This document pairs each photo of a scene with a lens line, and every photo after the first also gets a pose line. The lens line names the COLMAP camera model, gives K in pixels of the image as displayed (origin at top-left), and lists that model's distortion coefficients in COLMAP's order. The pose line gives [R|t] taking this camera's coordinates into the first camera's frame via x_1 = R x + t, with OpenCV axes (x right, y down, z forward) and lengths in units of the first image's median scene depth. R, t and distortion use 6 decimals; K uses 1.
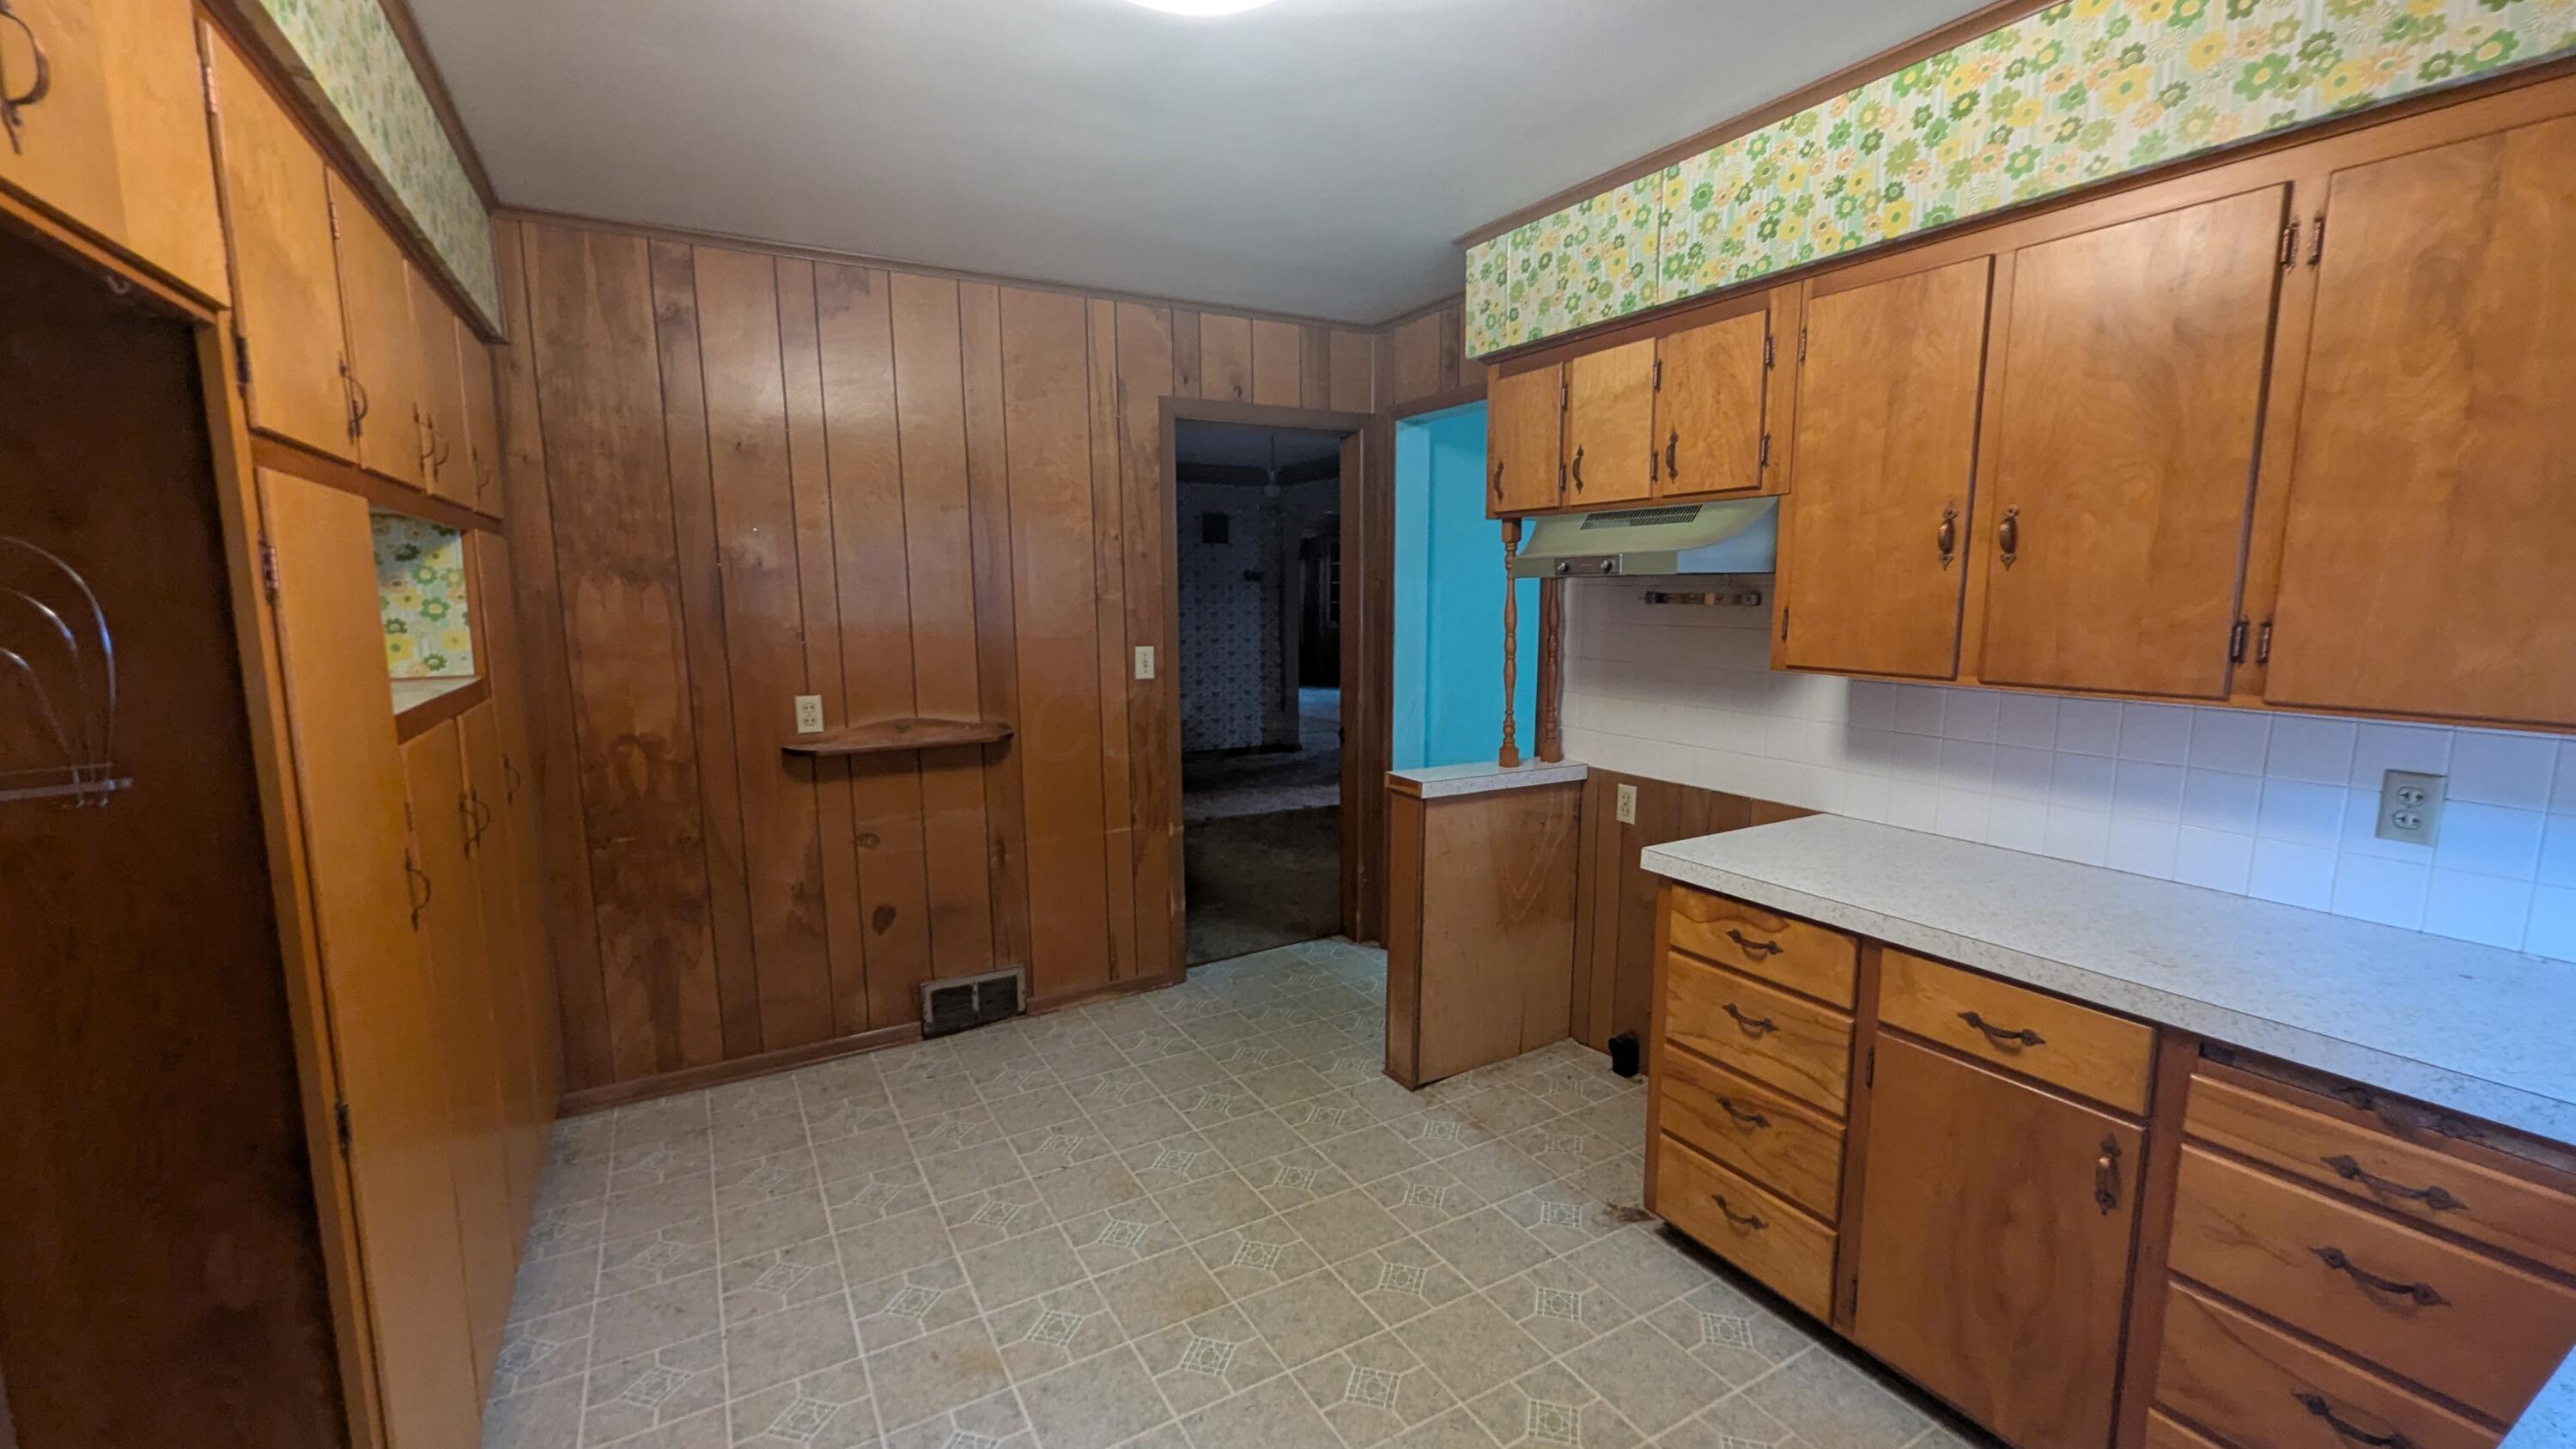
lens RADIAL K [[1065.4, 0, 1311.7], [0, 1065.4, 730.7], [0, 0, 1]] dist [-0.002115, 0.000113]
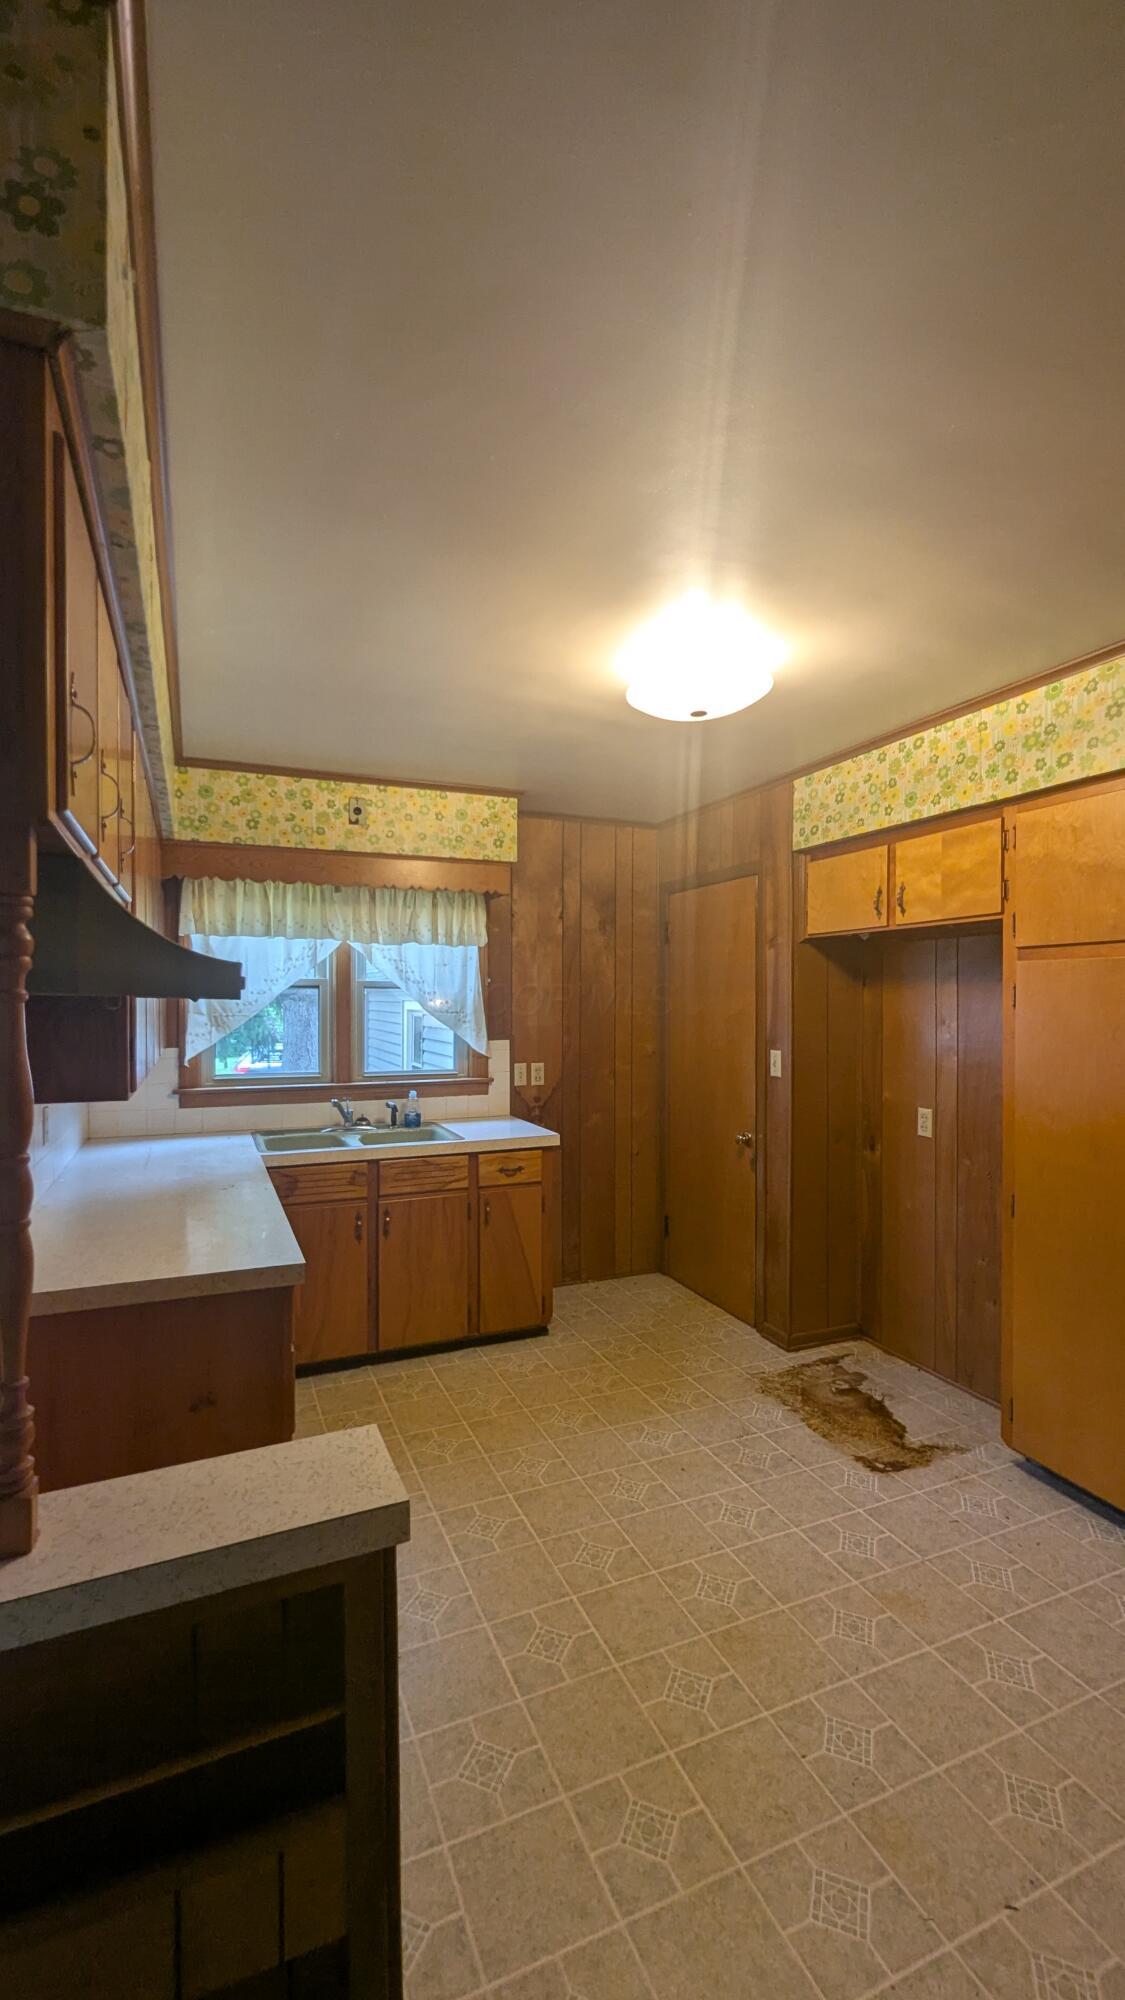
lens RADIAL K [[827.0, 0, 550.1], [0, 827.0, 1003.8], [0, 0, 1]] dist [-0.002115, 0.000113]
pose [[-0.989297, 0.007111, 0.145746, -0.046572], [0.027412, 0.990086, 0.137764, -0.258396], [-0.143321, 0.140285, -0.979683, 1.855025]]
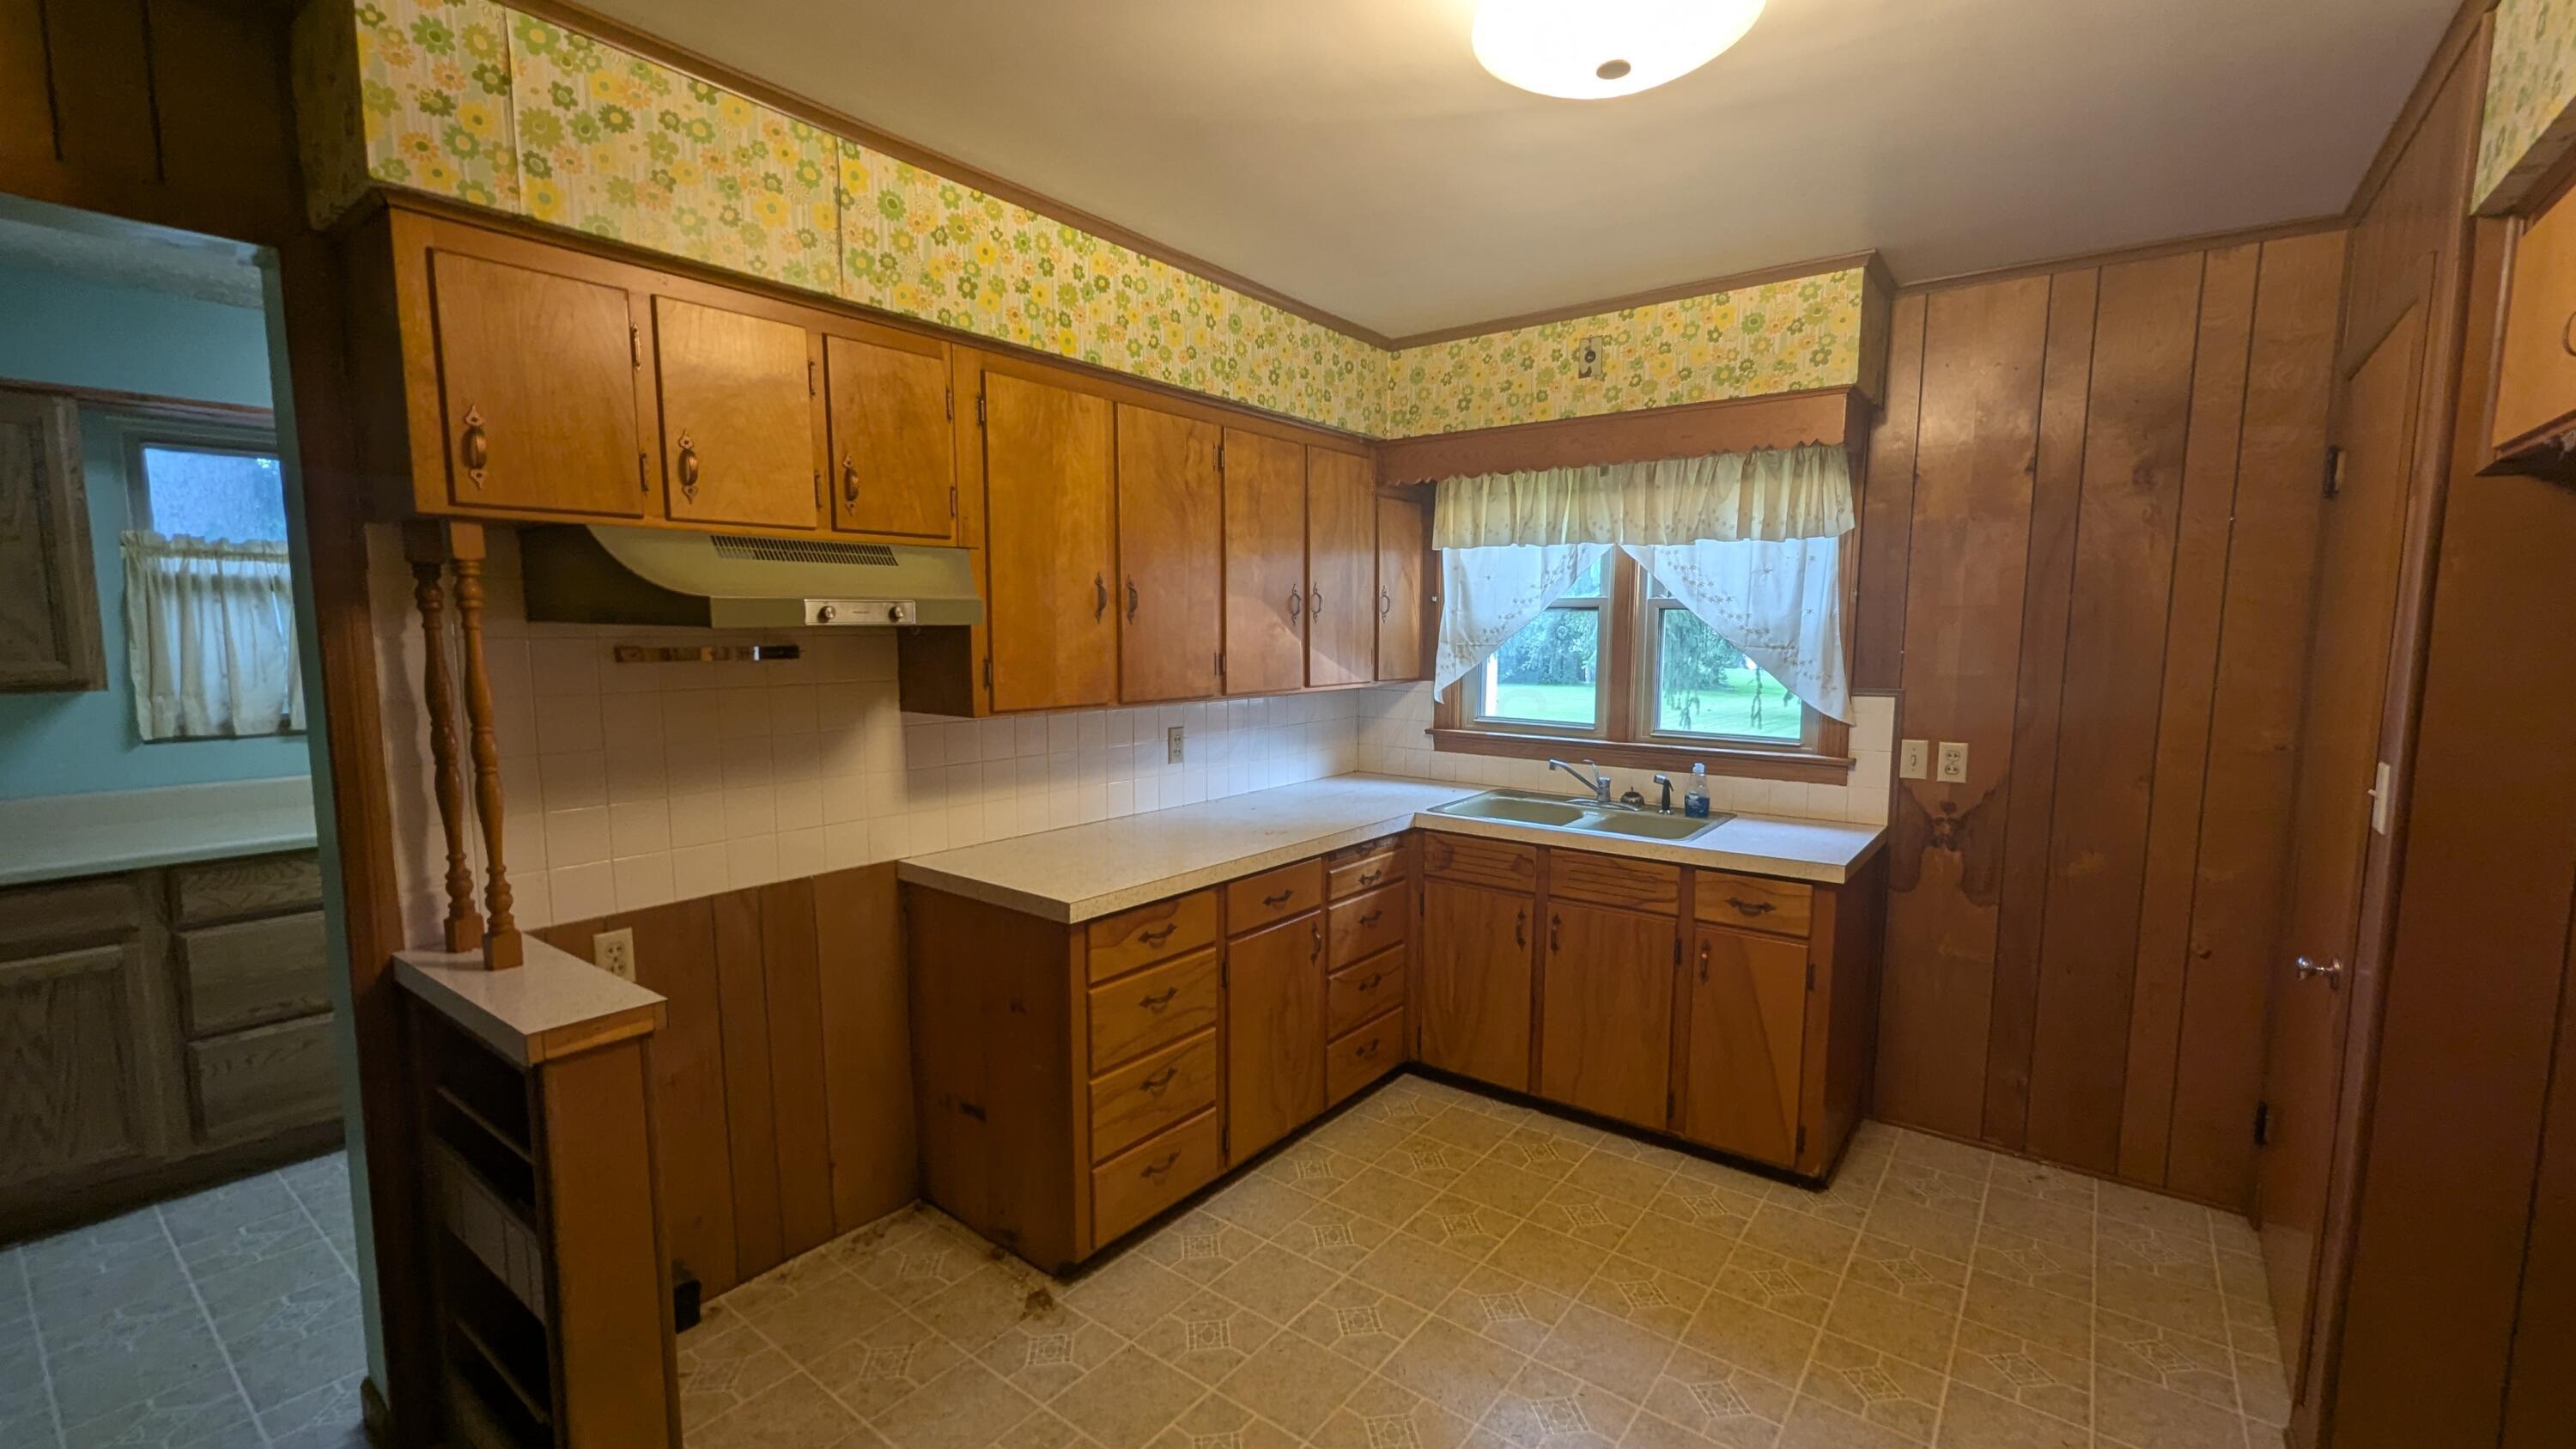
lens RADIAL K [[1065.4, 0, 1290.6], [0, 1065.4, 736.8], [0, 0, 1]] dist [-0.002115, 0.000113]
pose [[-0.370745, -0.093341, 0.924032, -0.715904], [0.127012, 0.980493, 0.150005, -0.175359], [-0.920009, 0.172976, -0.351657, 1.231321]]
